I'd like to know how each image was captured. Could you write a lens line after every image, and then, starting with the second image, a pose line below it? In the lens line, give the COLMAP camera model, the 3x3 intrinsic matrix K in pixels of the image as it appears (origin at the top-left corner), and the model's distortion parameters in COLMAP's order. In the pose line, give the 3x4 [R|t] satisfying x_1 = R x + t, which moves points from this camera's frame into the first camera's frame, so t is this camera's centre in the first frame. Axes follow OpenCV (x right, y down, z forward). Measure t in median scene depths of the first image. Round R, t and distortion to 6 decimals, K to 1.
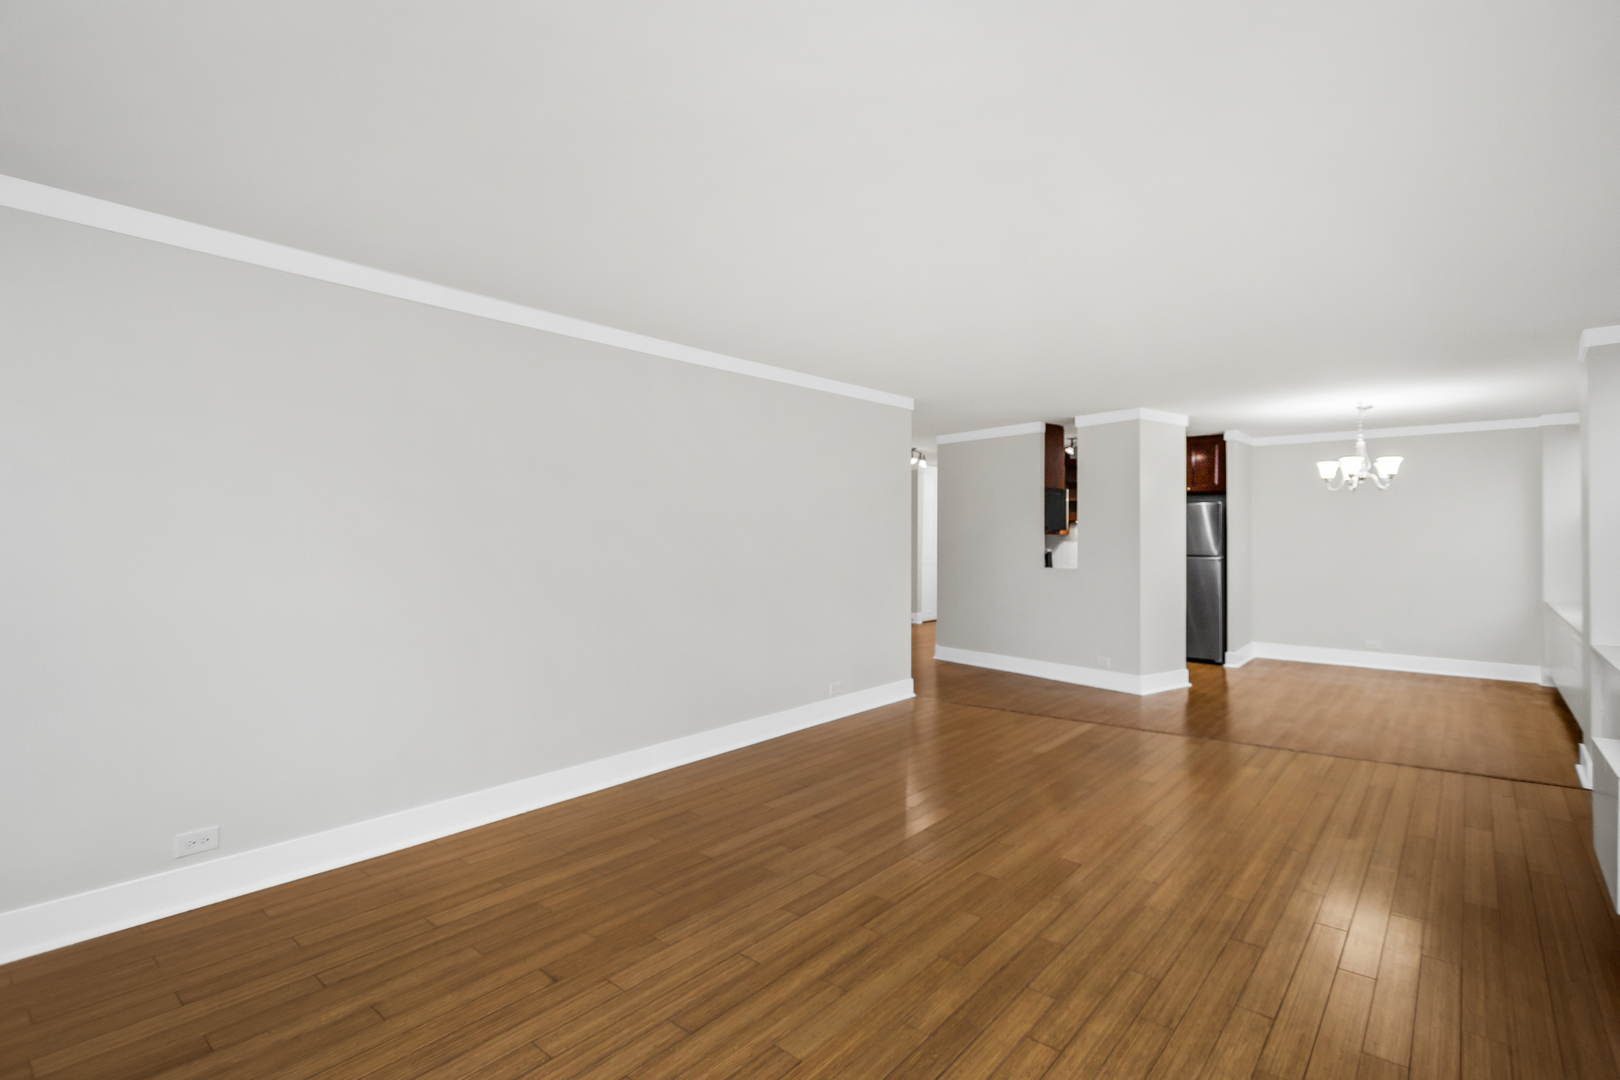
lens RADIAL K [[776.4, 0, 798.8], [0, 776.4, 531.3], [0, 0, 1]] dist [0.001912, 0.001876]
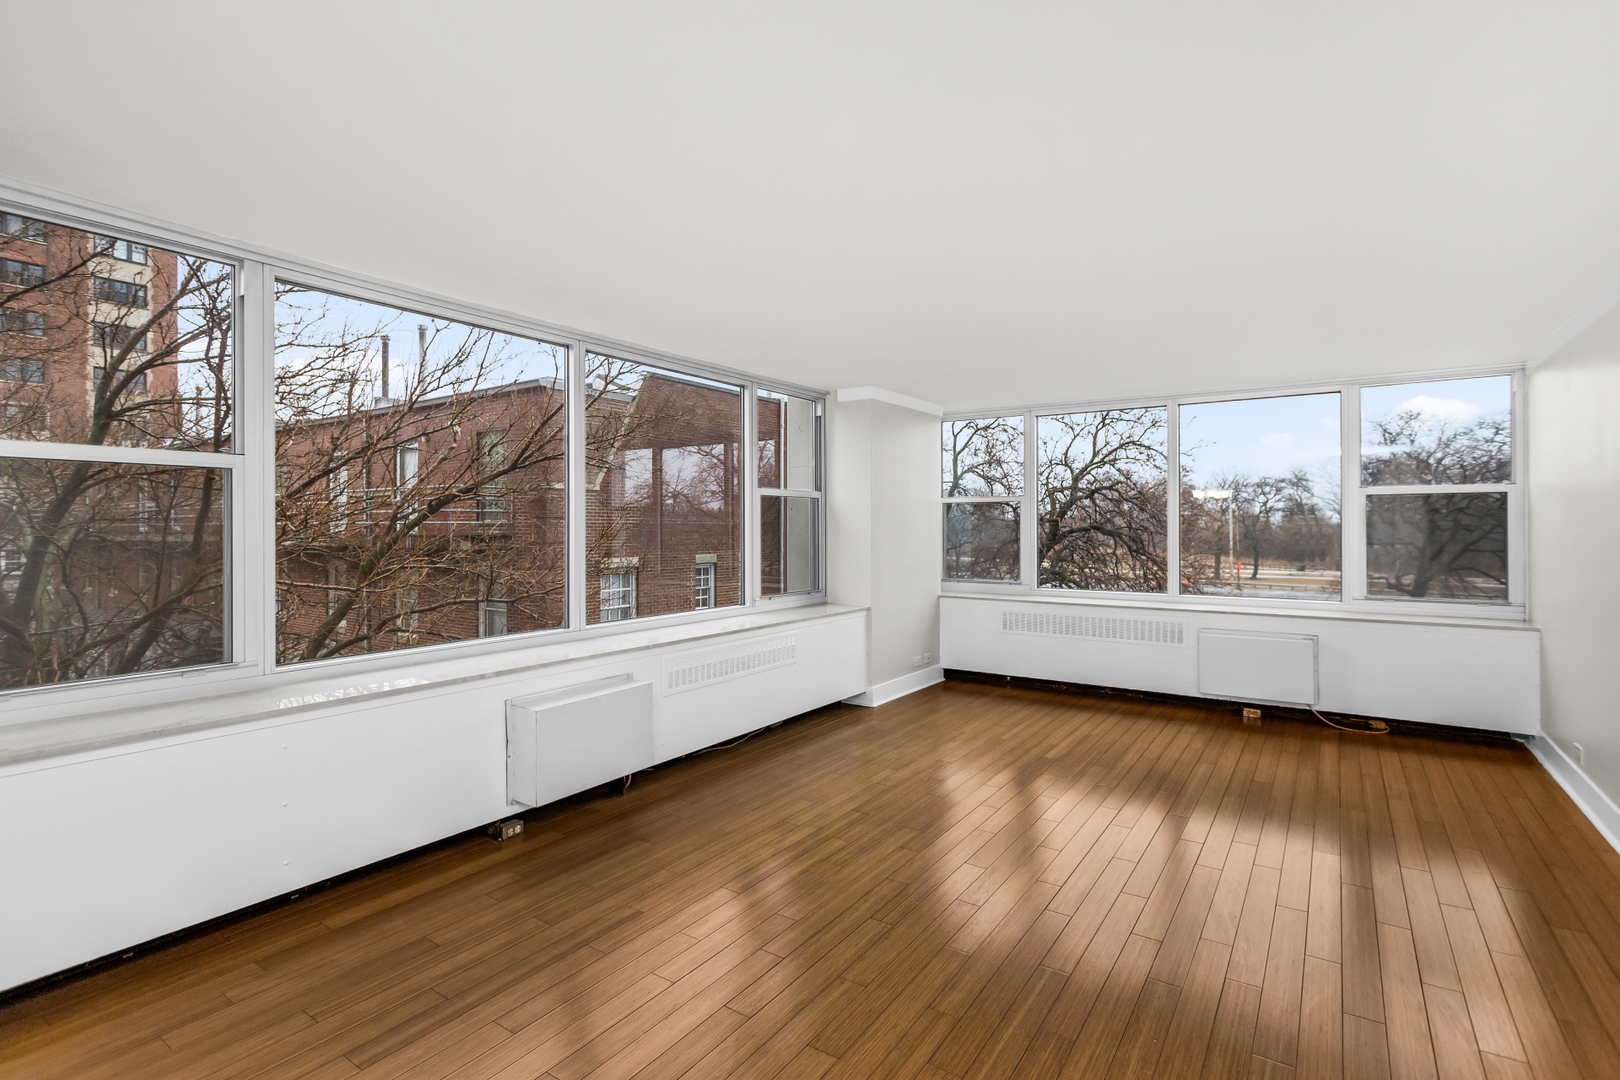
lens RADIAL K [[776.4, 0, 806.9], [0, 776.4, 525.6], [0, 0, 1]] dist [0.001912, 0.001876]
pose [[-0.993870, -0.006539, -0.110363, 0.652311], [-0.006794, 0.999975, 0.001932, -0.010433], [0.110347, 0.002670, -0.993890, 1.890632]]
